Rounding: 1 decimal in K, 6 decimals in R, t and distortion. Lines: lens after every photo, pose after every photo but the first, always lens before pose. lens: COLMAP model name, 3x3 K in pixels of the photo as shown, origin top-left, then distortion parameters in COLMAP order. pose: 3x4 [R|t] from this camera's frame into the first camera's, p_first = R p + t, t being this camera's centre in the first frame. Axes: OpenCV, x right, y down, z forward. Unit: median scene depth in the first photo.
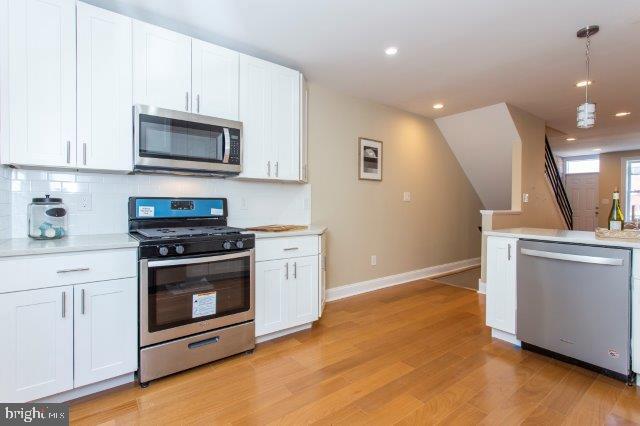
lens RADIAL K [[305.0, 0, 316.4], [0, 305.0, 205.0], [0, 0, 1]] dist [0.000860, 0.000584]
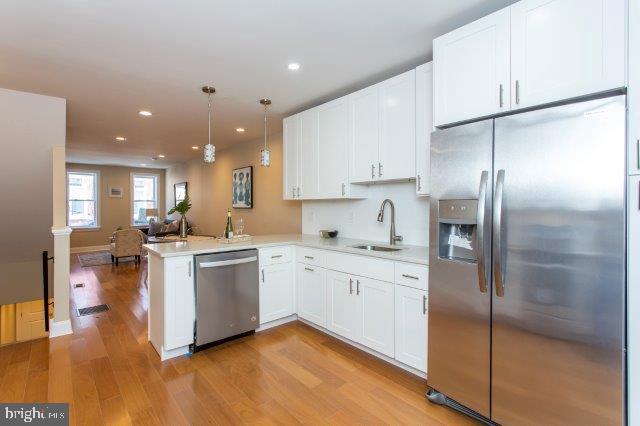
lens RADIAL K [[305.0, 0, 316.4], [0, 305.0, 205.0], [0, 0, 1]] dist [0.000860, 0.000584]
pose [[-0.072533, -0.000479, 0.997366, -0.472646], [0.008156, 0.999966, 0.001073, -0.067922], [-0.997333, 0.008212, -0.072527, 0.639548]]
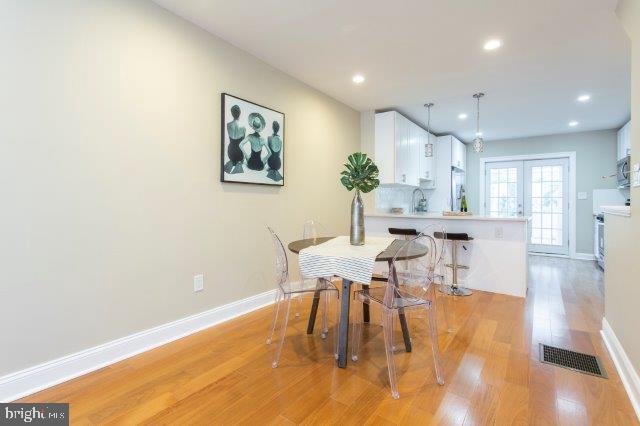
lens RADIAL K [[305.0, 0, 316.4], [0, 305.0, 205.0], [0, 0, 1]] dist [0.000860, 0.000584]
pose [[-0.957089, -0.007445, -0.289699, 2.214908], [-0.010653, 0.999898, 0.009497, 0.027724], [0.289598, 0.012176, -0.957071, 2.359469]]
